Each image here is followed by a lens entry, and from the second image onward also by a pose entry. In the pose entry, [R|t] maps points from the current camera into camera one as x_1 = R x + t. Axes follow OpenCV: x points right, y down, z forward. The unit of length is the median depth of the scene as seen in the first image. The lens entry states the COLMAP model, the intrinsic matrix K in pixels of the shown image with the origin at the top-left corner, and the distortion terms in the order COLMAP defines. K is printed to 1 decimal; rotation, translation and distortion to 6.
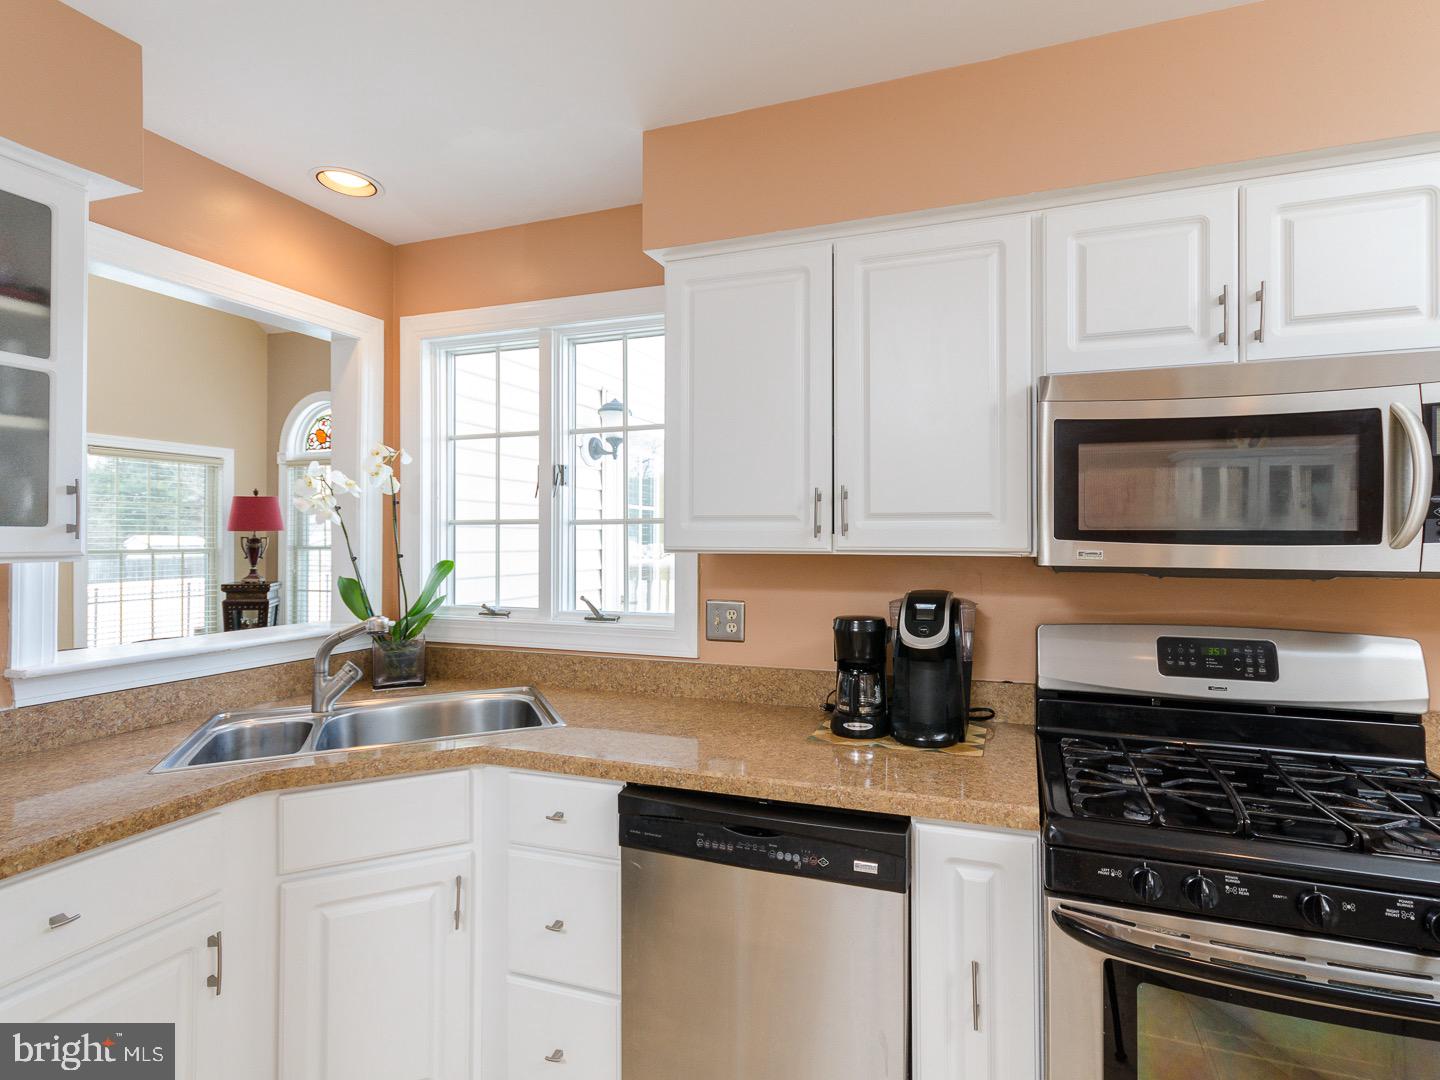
lens RADIAL K [[721.8, 0, 771.7], [0, 721.8, 531.5], [0, 0, 1]] dist [0.003199, 0.001317]
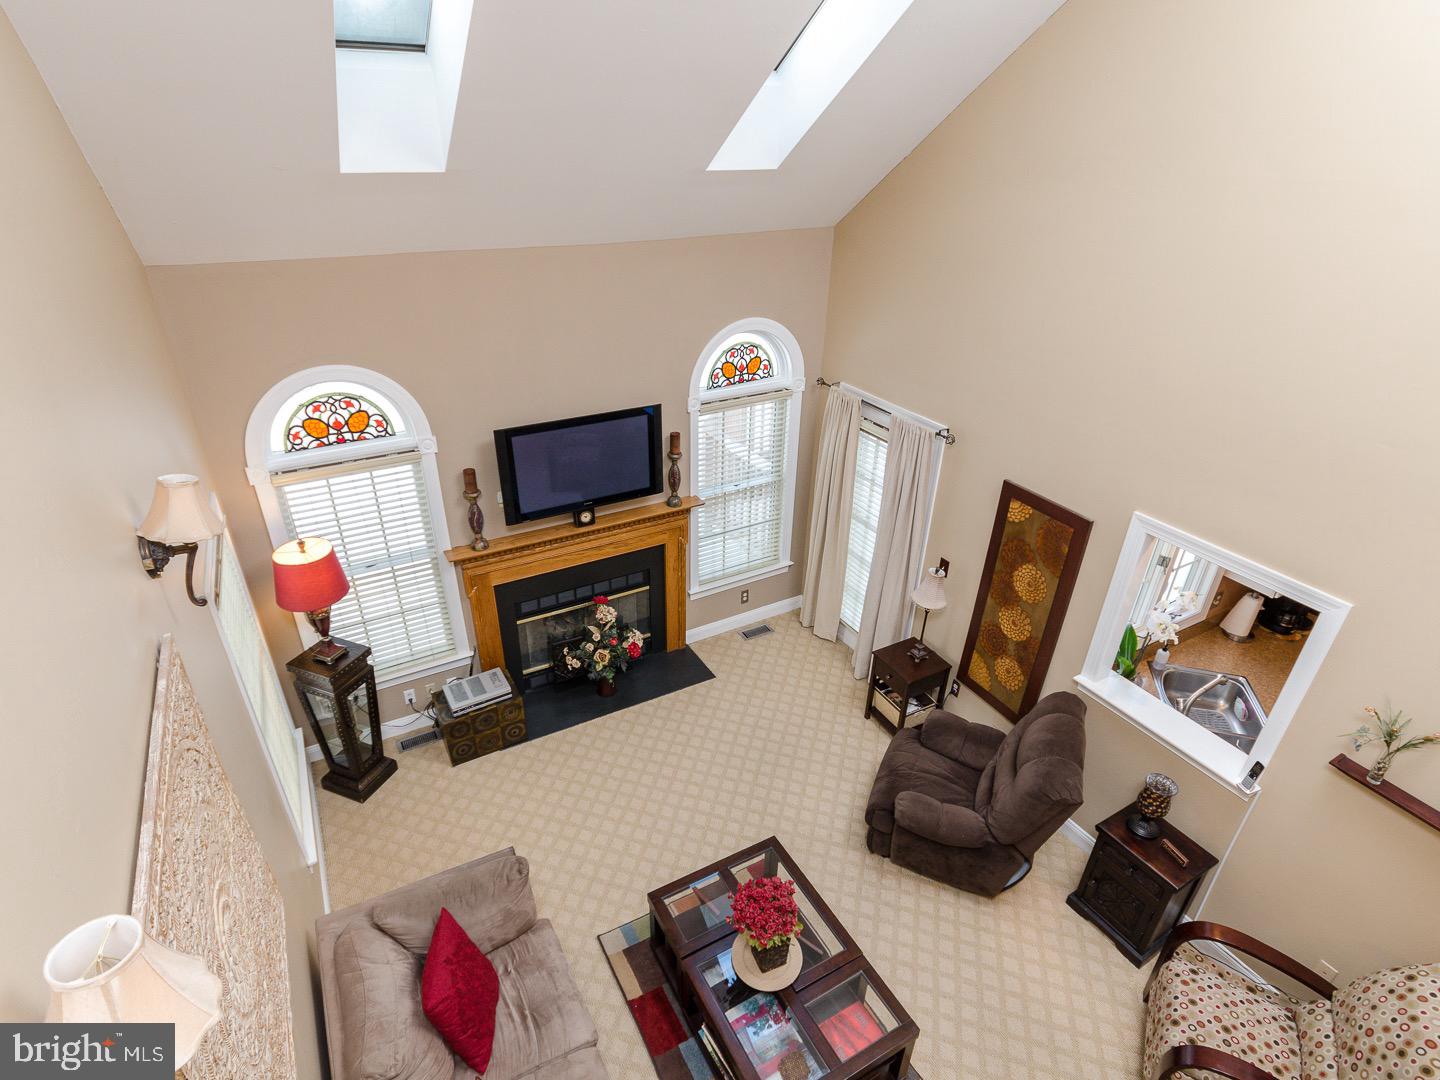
lens RADIAL K [[755.8, 0, 703.5], [0, 755.8, 548.5], [0, 0, 1]] dist [-0.000293, 0.000154]
pose [[0.664690, -0.359218, 0.655095, -3.249033], [-0.020496, 0.867731, 0.496612, -1.425097], [-0.746838, -0.343520, 0.569409, 1.139082]]
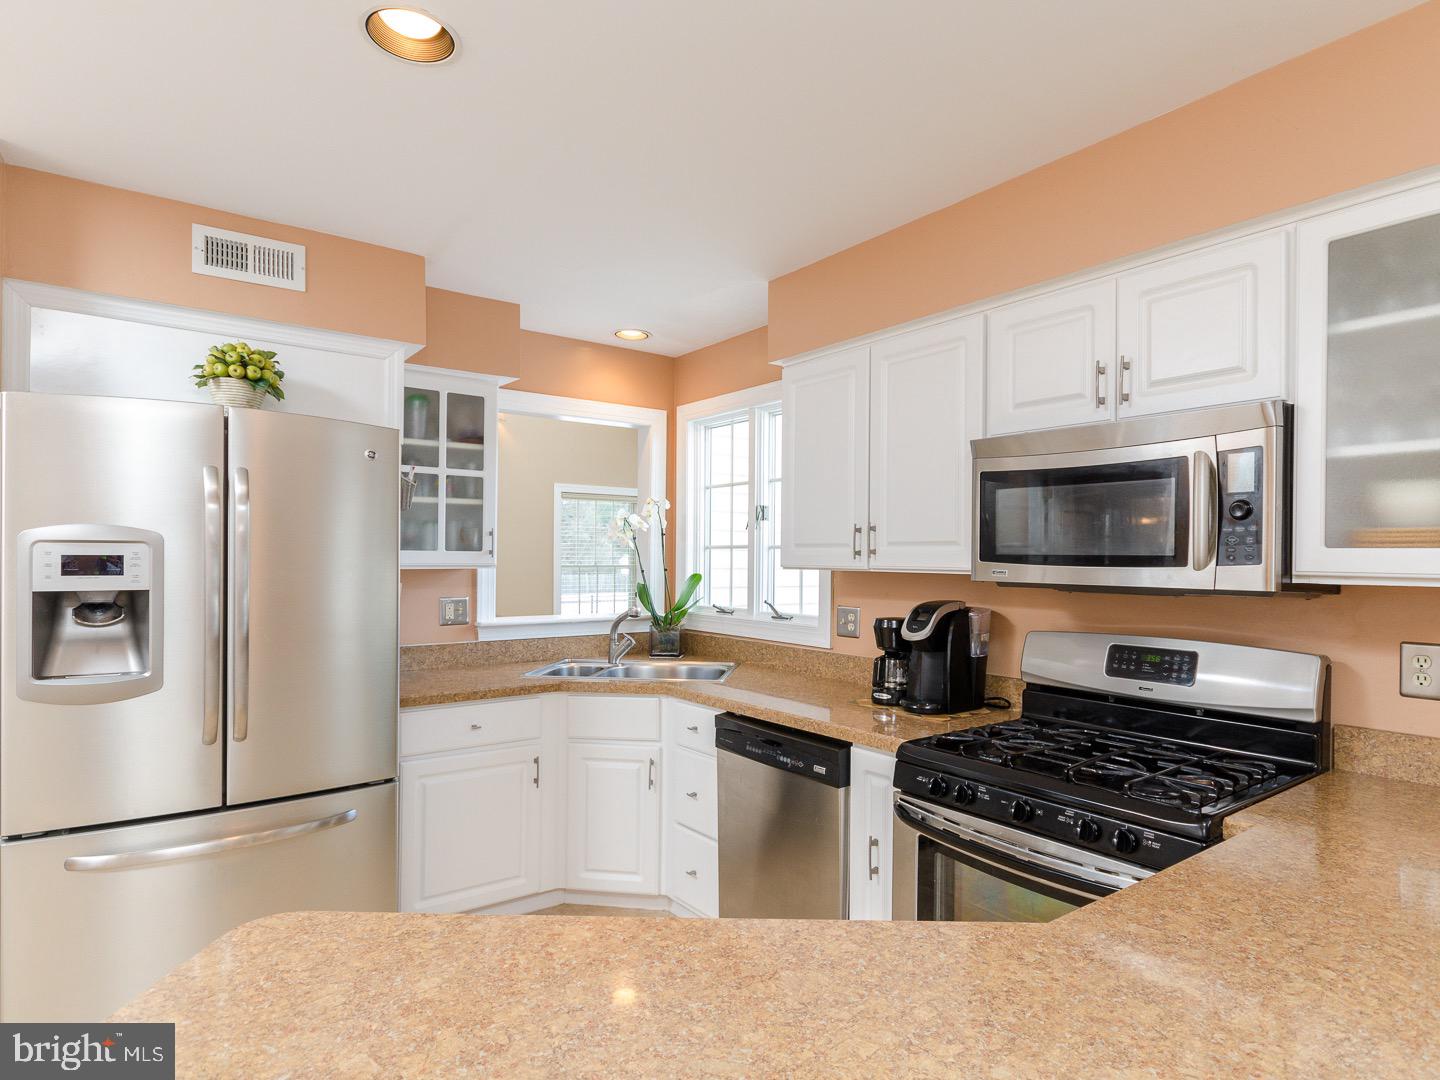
lens RADIAL K [[803.6, 0, 744.5], [0, 803.6, 552.5], [0, 0, 1]] dist [-0.001927, 0.000733]
pose [[0.836549, 0.001357, -0.547891, 0.732478], [-0.001321, 0.999999, 0.000459, -0.004613], [0.547891, 0.000339, 0.836550, -0.422795]]
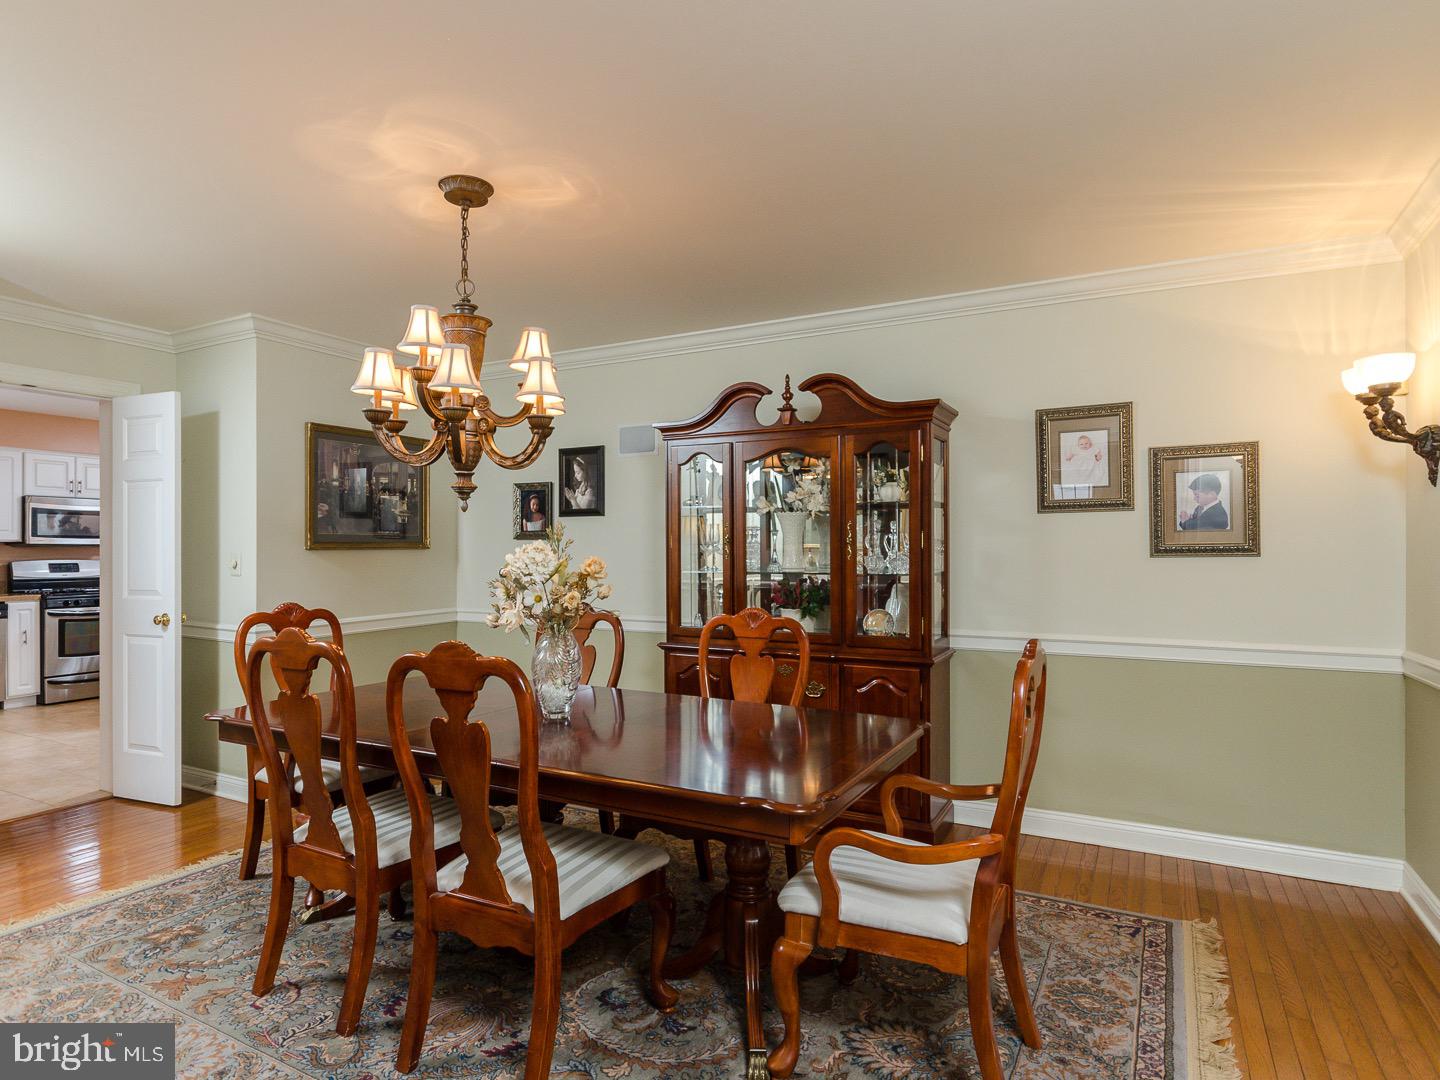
lens RADIAL K [[806.3, 0, 696.5], [0, 806.3, 551.6], [0, 0, 1]] dist [-0.002580, -0.001028]
pose [[0.165850, -0.004219, 0.986142, -2.982094], [-0.008543, 0.999947, 0.005715, 0.030145], [-0.986114, -0.009373, 0.165805, -2.972081]]
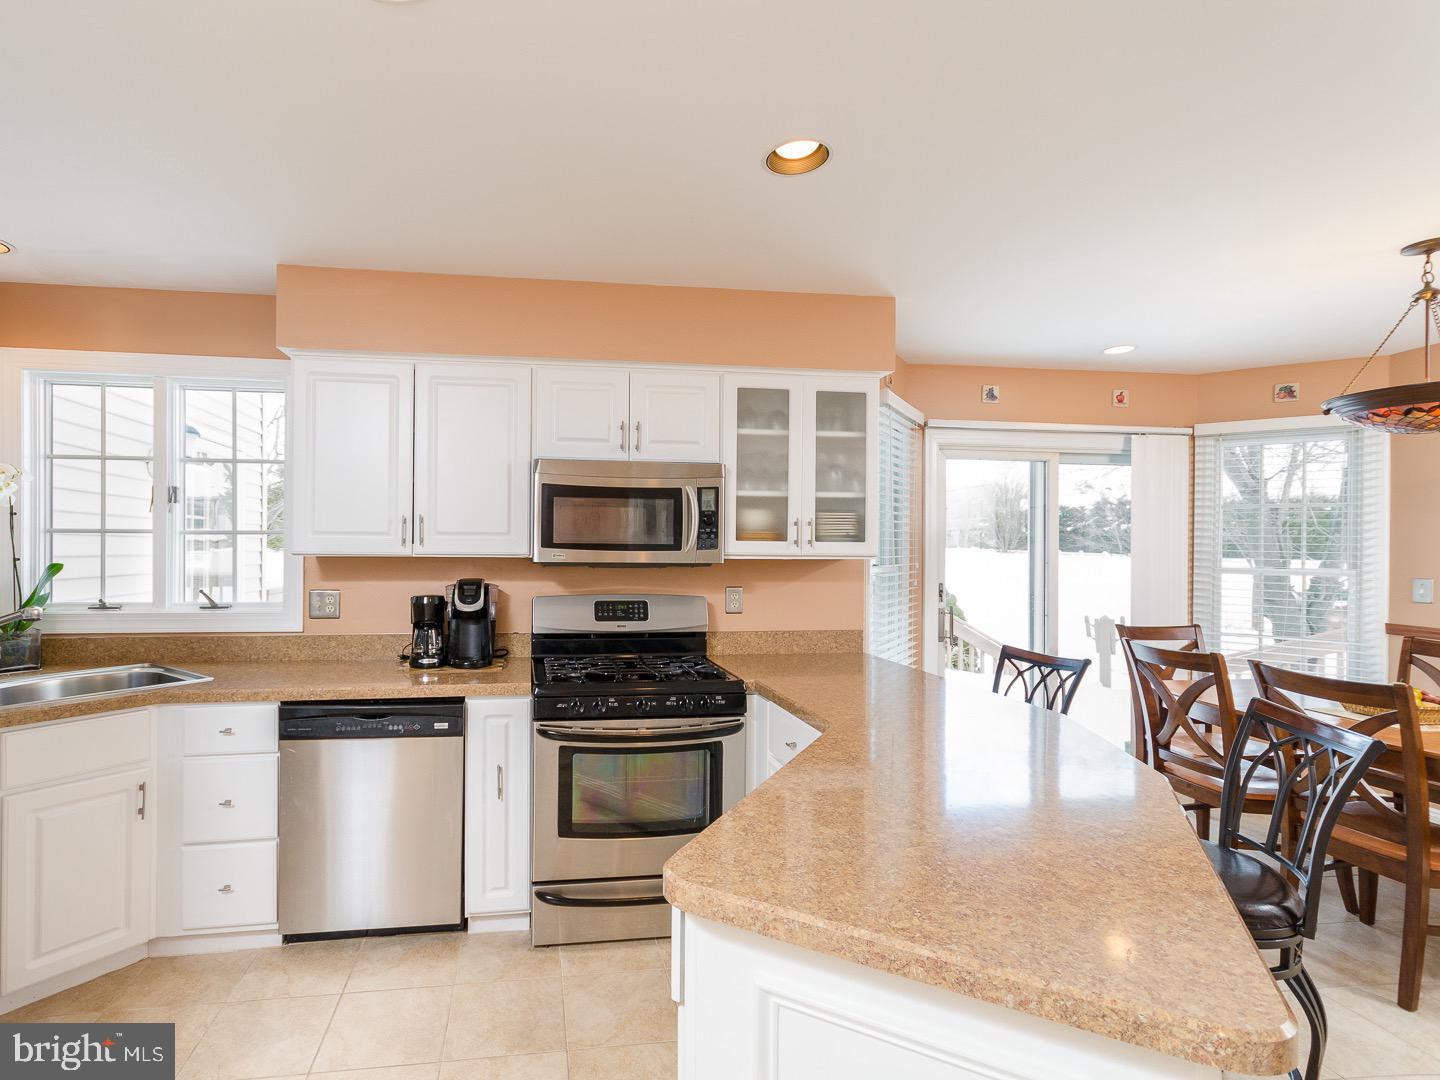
lens RADIAL K [[709.5, 0, 622.3], [0, 709.5, 545.0], [0, 0, 1]] dist [0.001092, 0.000389]
pose [[0.894100, 0.006712, 0.447817, -0.207986], [-0.010079, 0.999936, 0.005135, -0.006791], [-0.447754, -0.009105, 0.894111, -0.630281]]
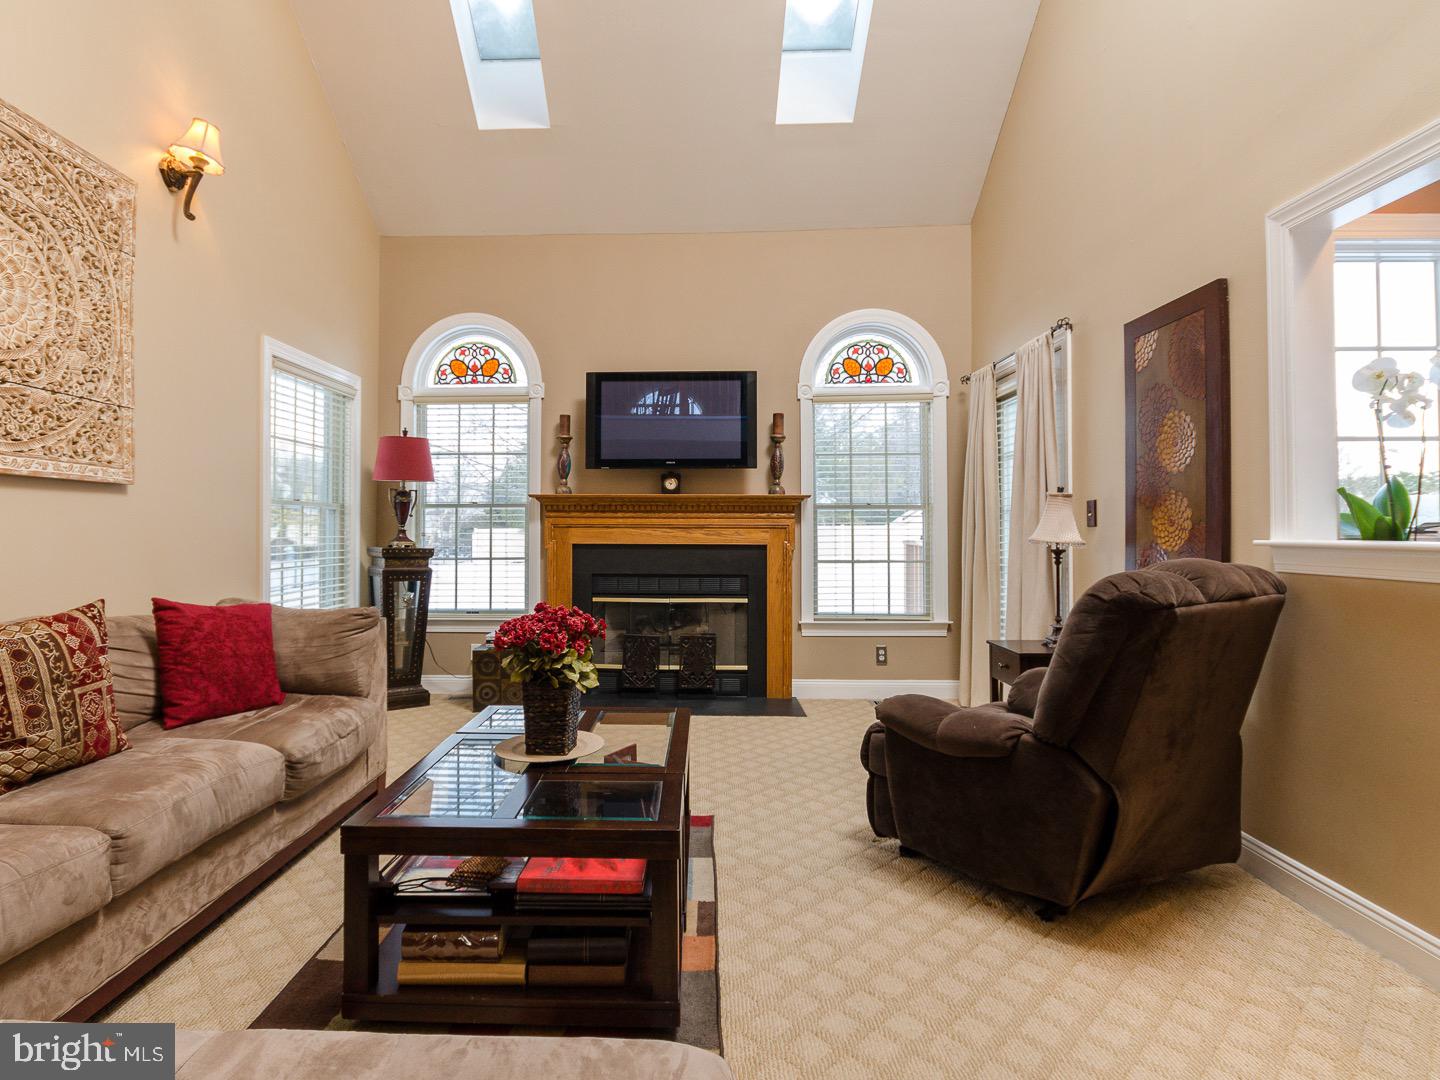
lens RADIAL K [[749.3, 0, 667.4], [0, 749.3, 513.5], [0, 0, 1]] dist [0.003048, -0.001807]
pose [[0.957367, 0.005478, 0.288822, -2.370339], [-0.002245, 0.999931, -0.011523, 0.151153], [-0.288865, 0.010383, 0.957314, 0.476109]]
